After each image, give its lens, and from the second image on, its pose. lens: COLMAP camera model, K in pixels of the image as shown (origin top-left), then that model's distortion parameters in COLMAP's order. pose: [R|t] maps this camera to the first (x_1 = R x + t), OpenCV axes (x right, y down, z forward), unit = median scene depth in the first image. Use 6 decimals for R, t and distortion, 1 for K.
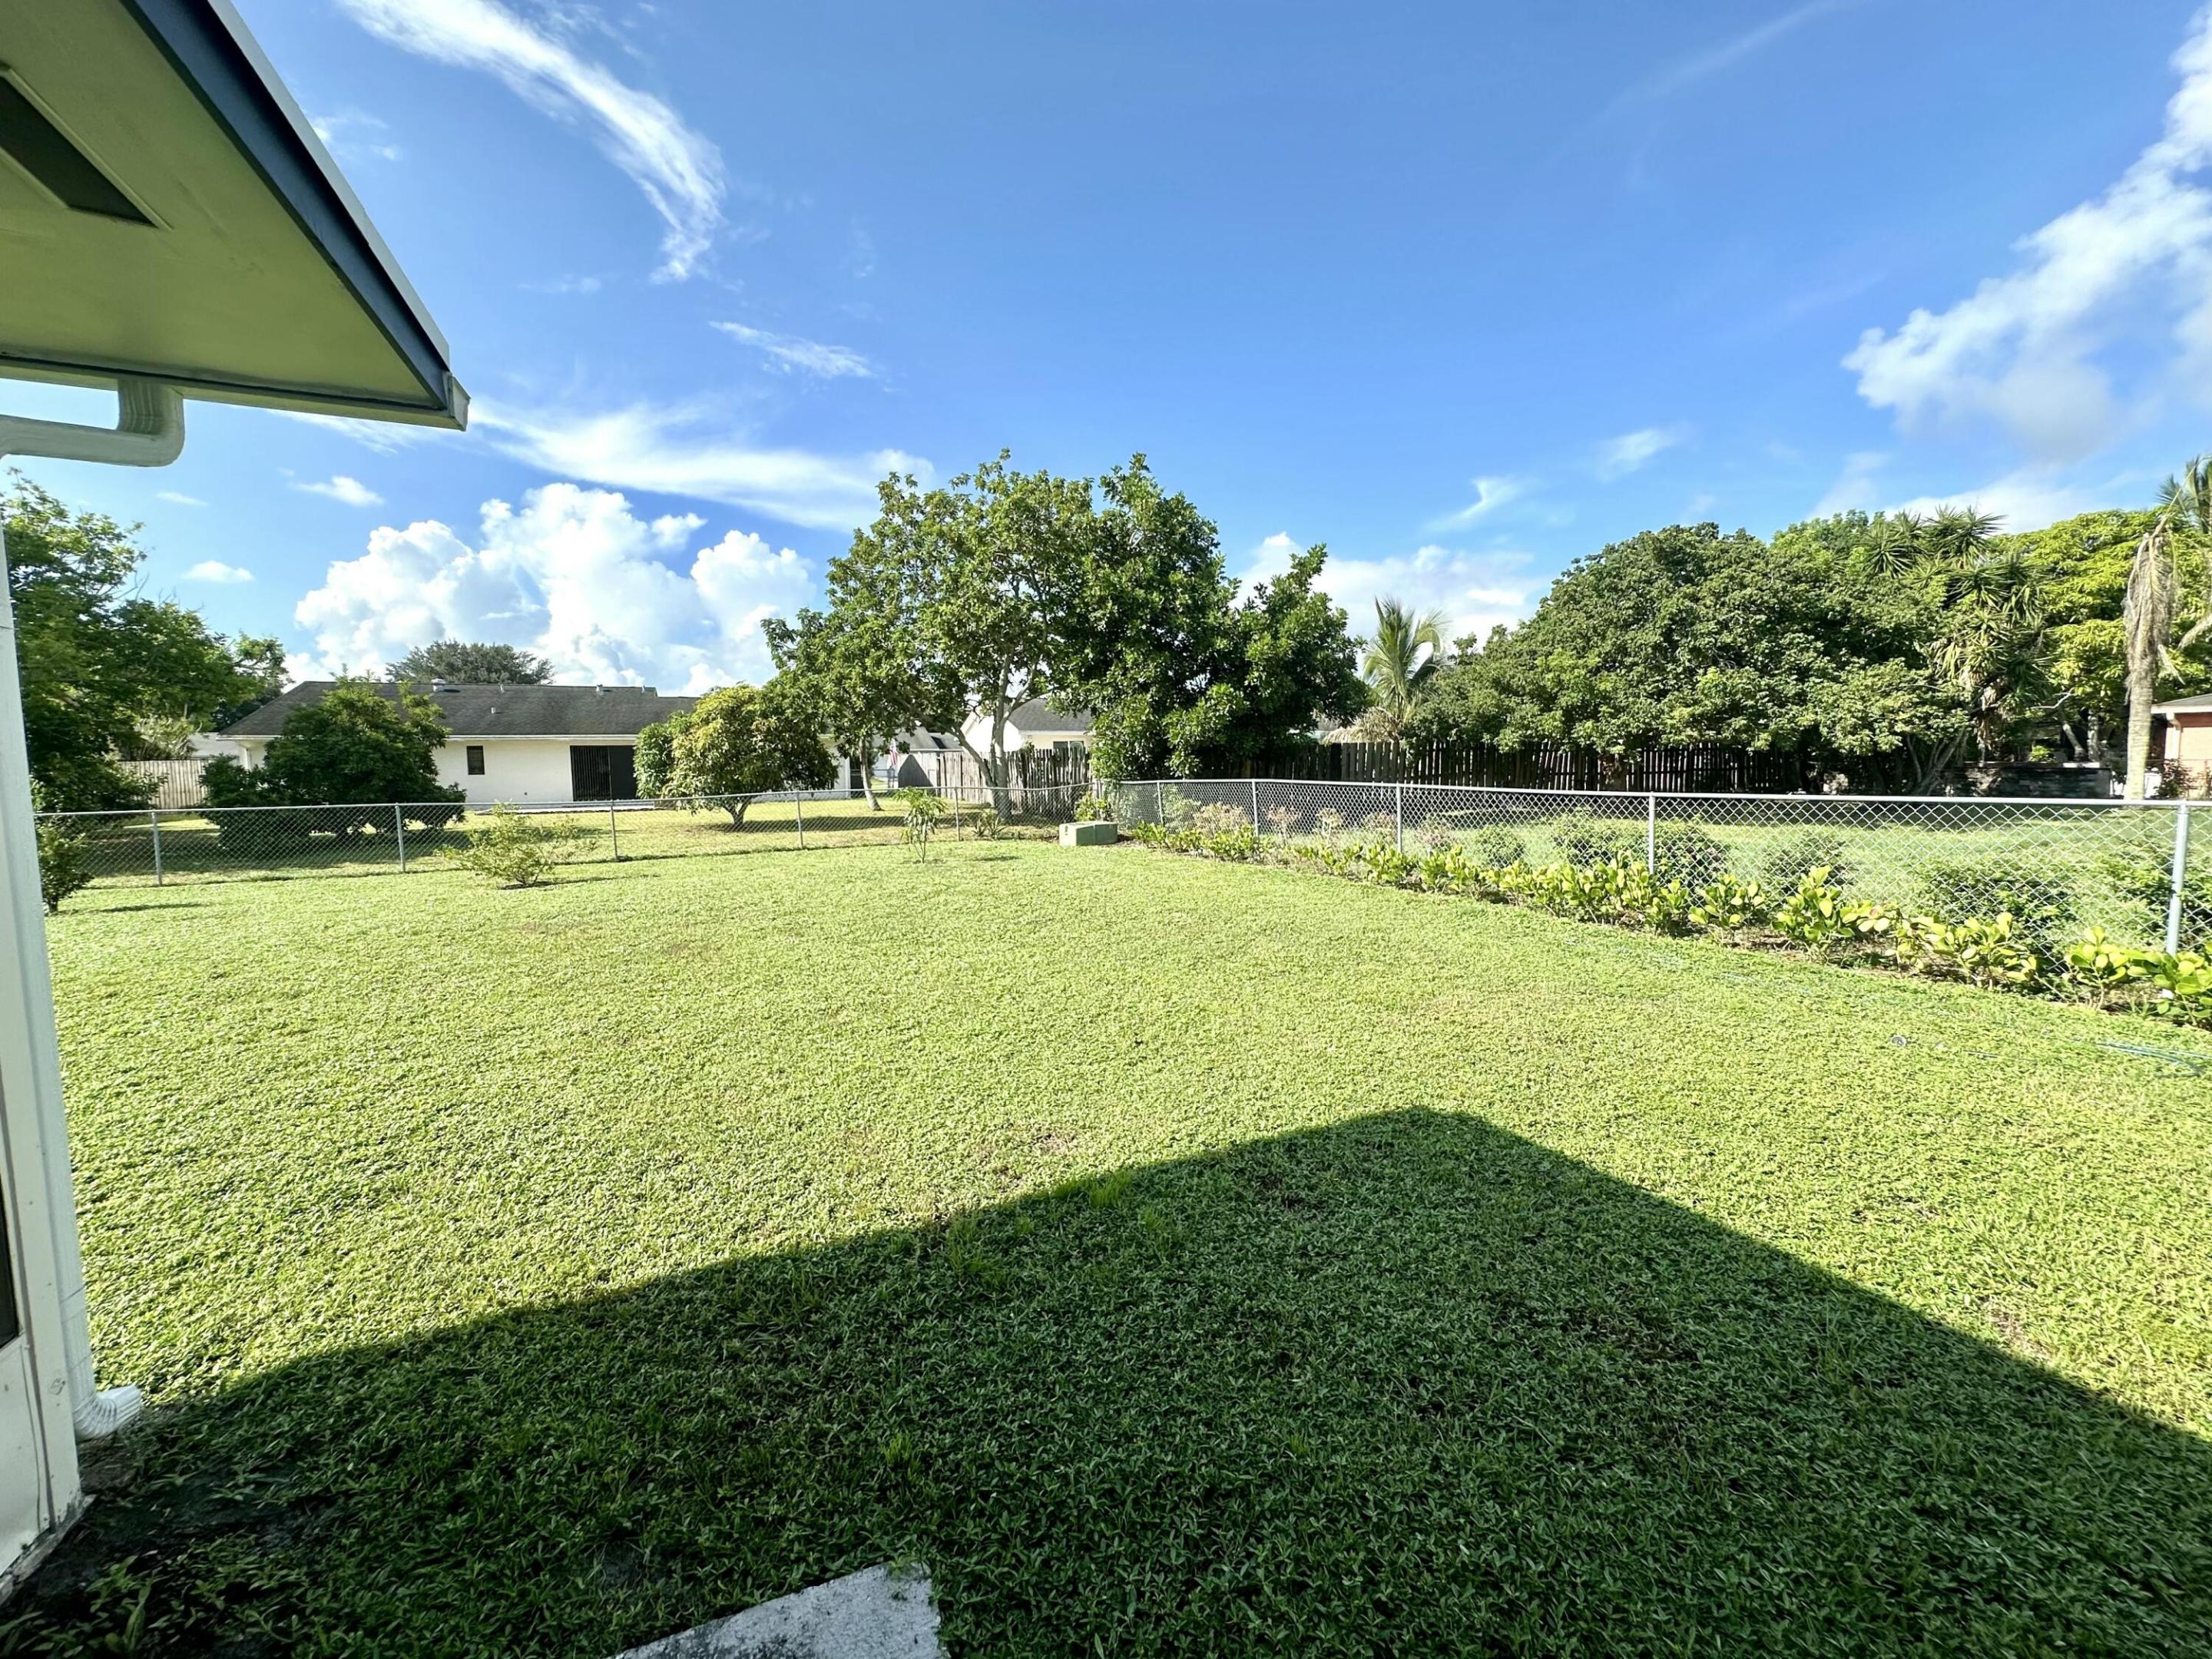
lens RADIAL K [[883.9, 0, 1096.5], [0, 883.9, 837.7], [0, 0, 1]] dist [-0.005042, 0.001089]
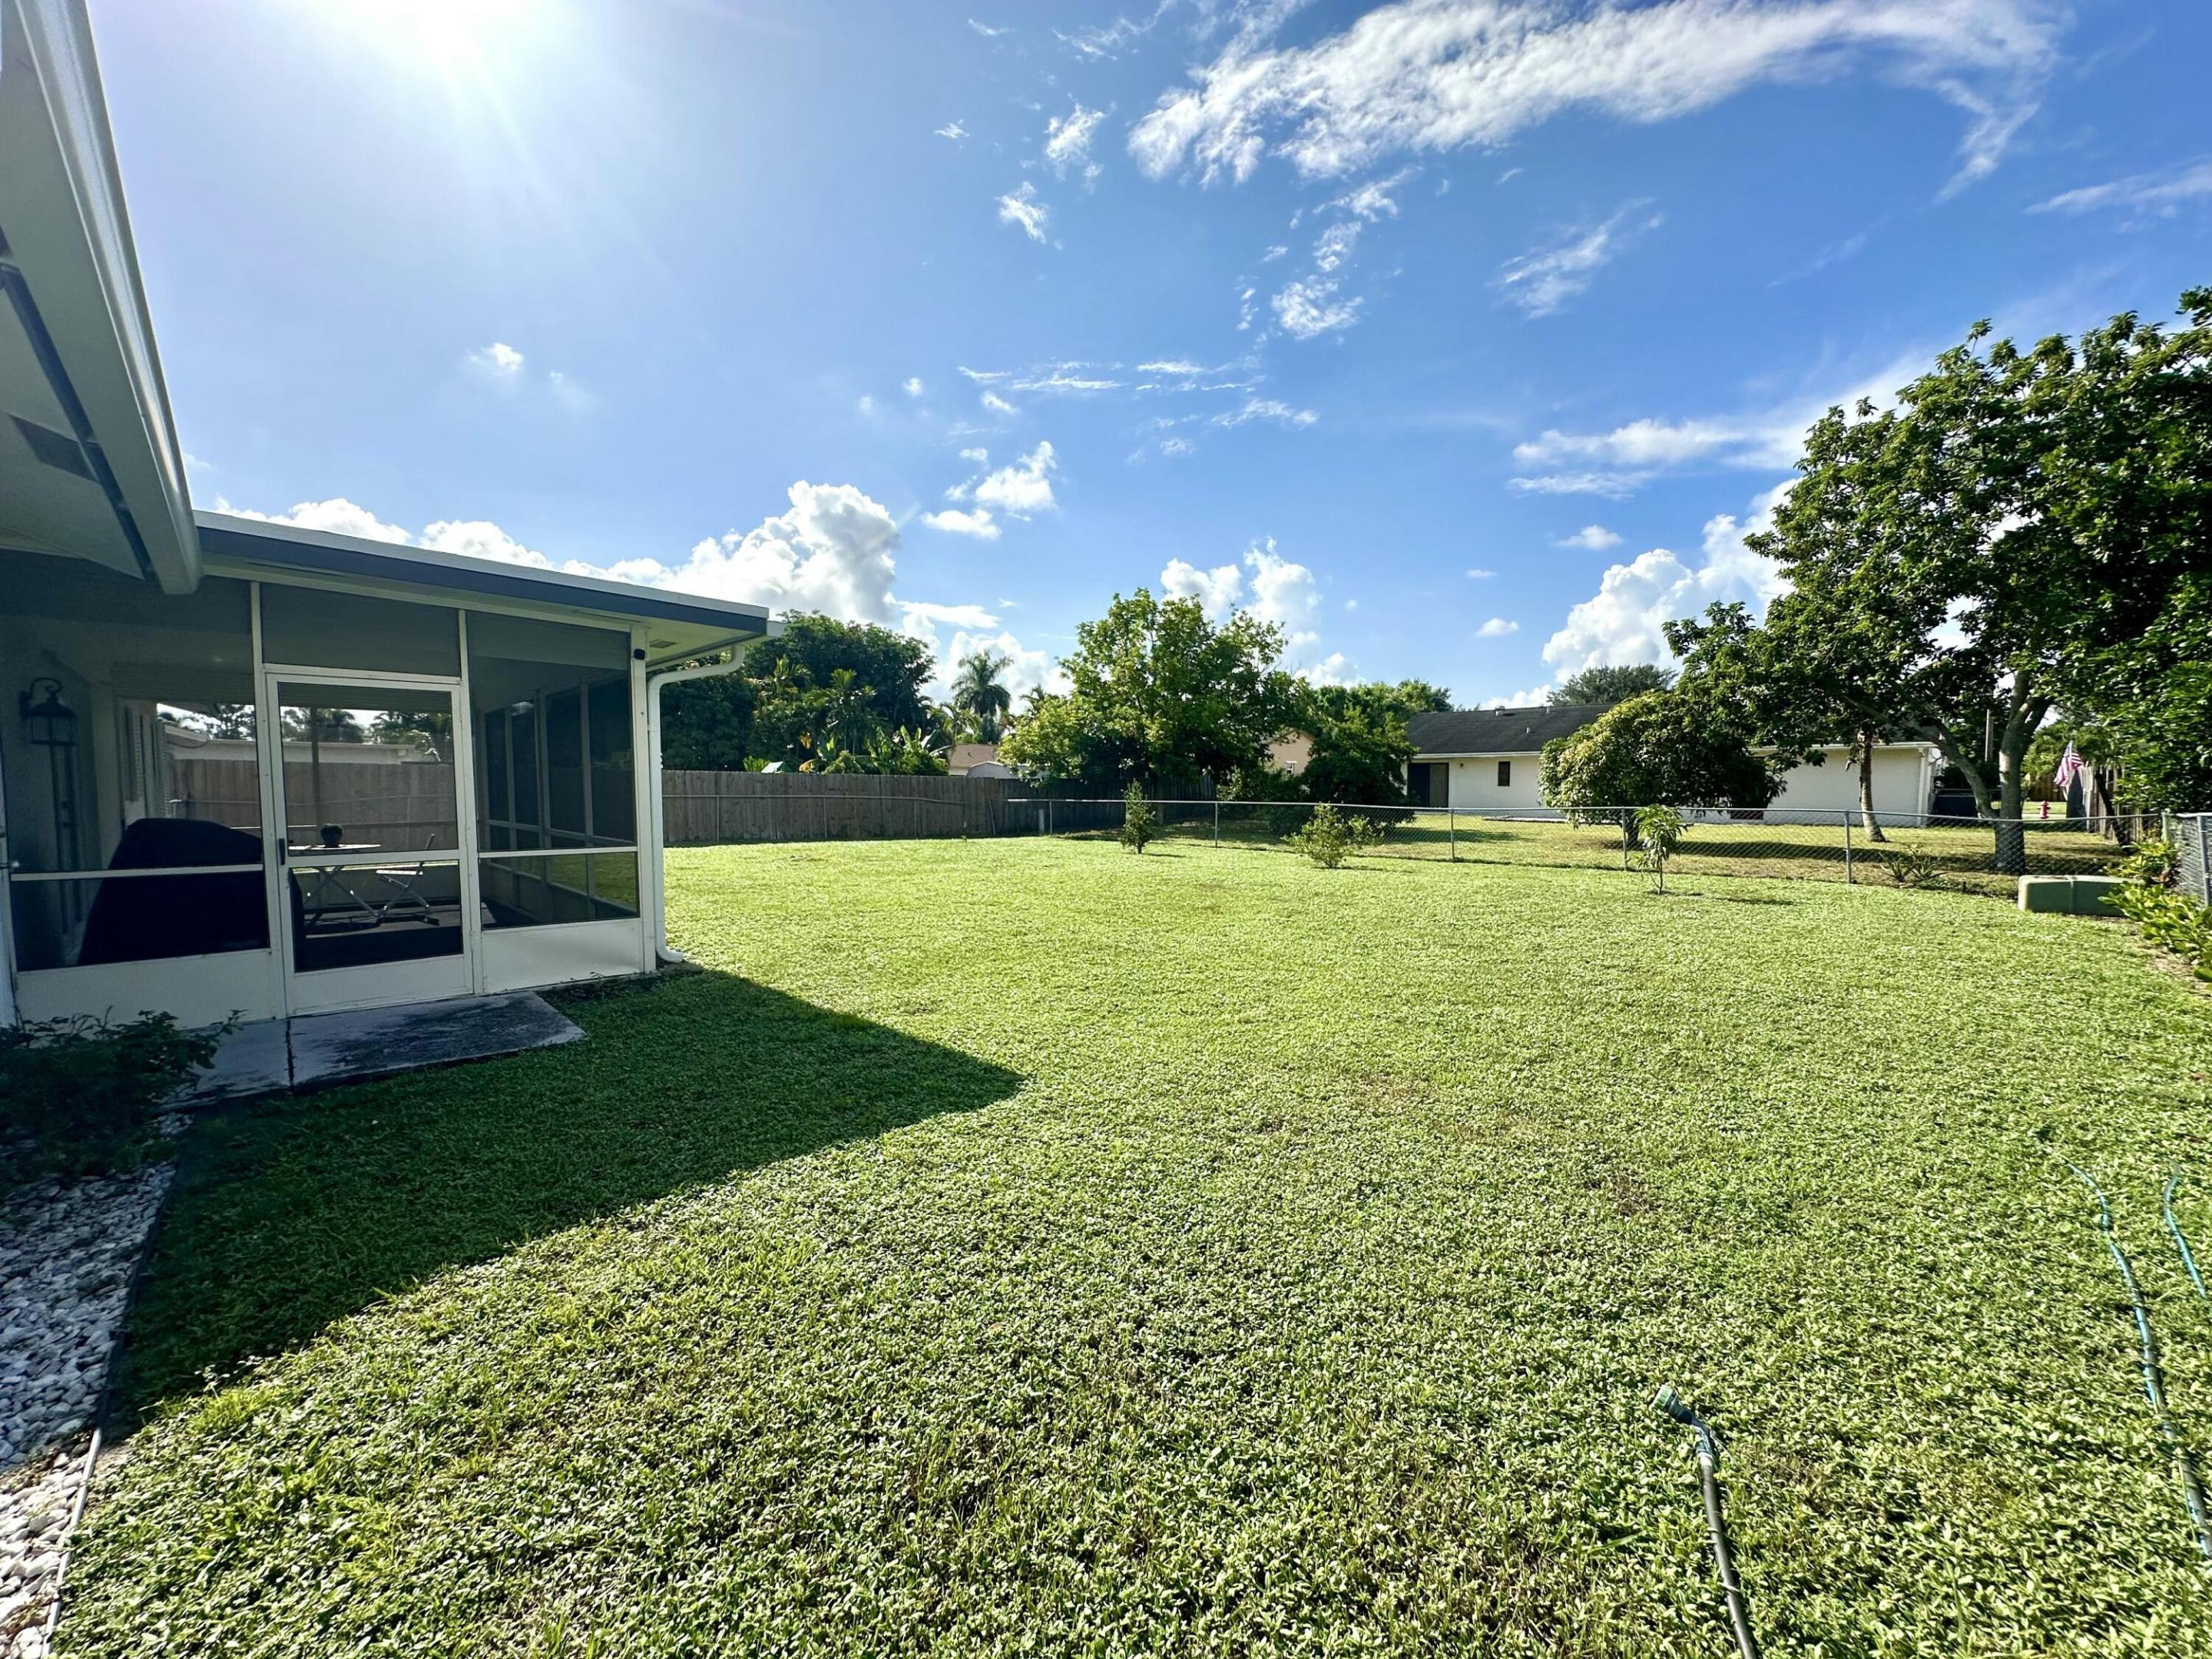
lens RADIAL K [[883.9, 0, 1102.2], [0, 883.9, 831.8], [0, 0, 1]] dist [-0.005042, 0.001089]
pose [[0.376788, 0.064669, -0.924039, 0.266618], [-0.086831, 0.995633, 0.034272, -0.009079], [0.922221, 0.067322, 0.380758, 0.119180]]
